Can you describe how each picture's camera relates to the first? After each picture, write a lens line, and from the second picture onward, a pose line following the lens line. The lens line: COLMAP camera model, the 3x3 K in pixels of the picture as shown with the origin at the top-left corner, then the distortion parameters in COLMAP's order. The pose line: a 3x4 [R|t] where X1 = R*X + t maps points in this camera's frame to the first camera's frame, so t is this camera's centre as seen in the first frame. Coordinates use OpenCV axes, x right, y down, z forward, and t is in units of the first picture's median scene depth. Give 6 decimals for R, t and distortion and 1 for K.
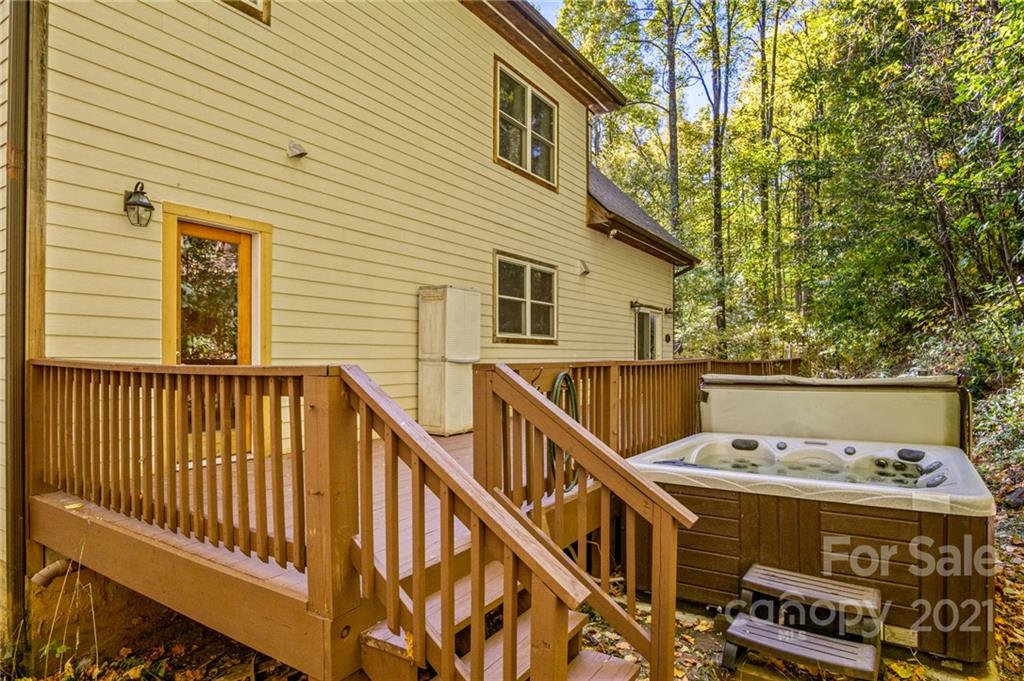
lens RADIAL K [[565.3, 0, 512.6], [0, 565.3, 359.7], [0, 0, 1]] dist [-0.033650, 0.015495]
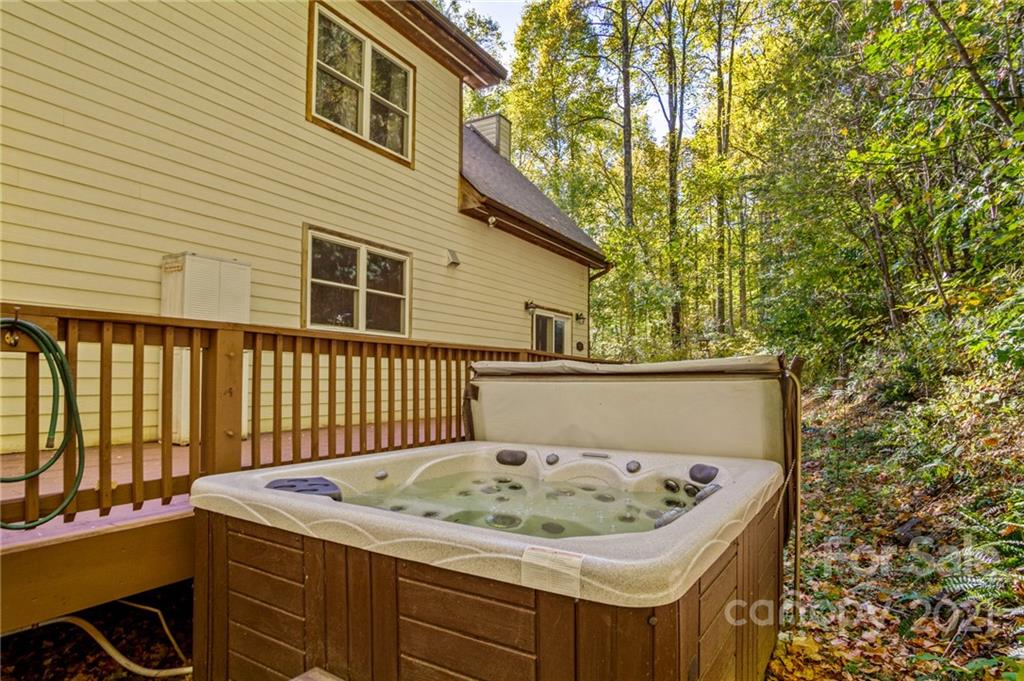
lens RADIAL K [[547.4, 0, 511.2], [0, 547.4, 368.2], [0, 0, 1]] dist [-0.024122, 0.000514]
pose [[0.999837, 0.008576, 0.015885, 0.206254], [-0.008184, 0.999664, -0.024597, 0.028037], [-0.016090, 0.024463, 0.999571, 0.155388]]
